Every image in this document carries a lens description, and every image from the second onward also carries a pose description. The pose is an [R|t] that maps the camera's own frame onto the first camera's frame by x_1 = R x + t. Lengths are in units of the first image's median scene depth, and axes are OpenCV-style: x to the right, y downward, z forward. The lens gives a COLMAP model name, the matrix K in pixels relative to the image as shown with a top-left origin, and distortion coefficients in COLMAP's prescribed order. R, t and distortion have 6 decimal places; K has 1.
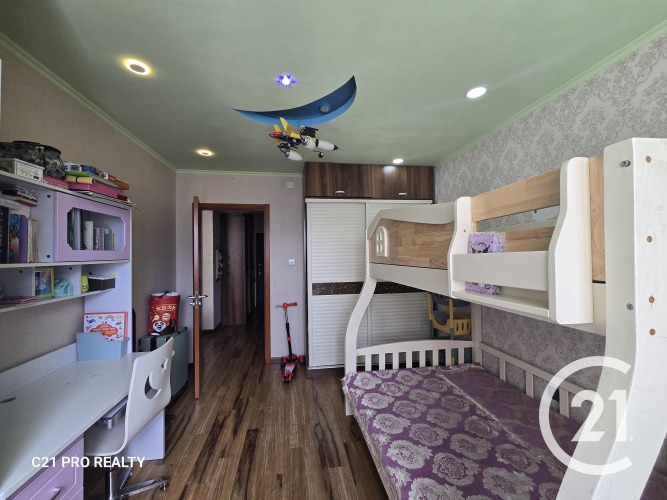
lens RADIAL K [[271.3, 0, 330.5], [0, 271.3, 252.9], [0, 0, 1]] dist [0.003066, -0.000278]
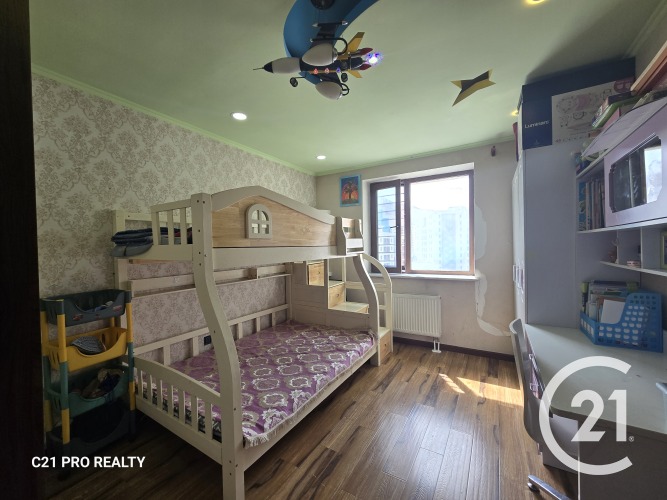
lens RADIAL K [[271.3, 0, 331.5], [0, 271.3, 251.9], [0, 0, 1]] dist [0.003066, -0.000278]
pose [[-0.762096, 0.018920, 0.647187, -0.632464], [0.013309, 0.999820, -0.013557, 0.064134], [-0.647327, -0.001719, -0.762210, 1.722790]]
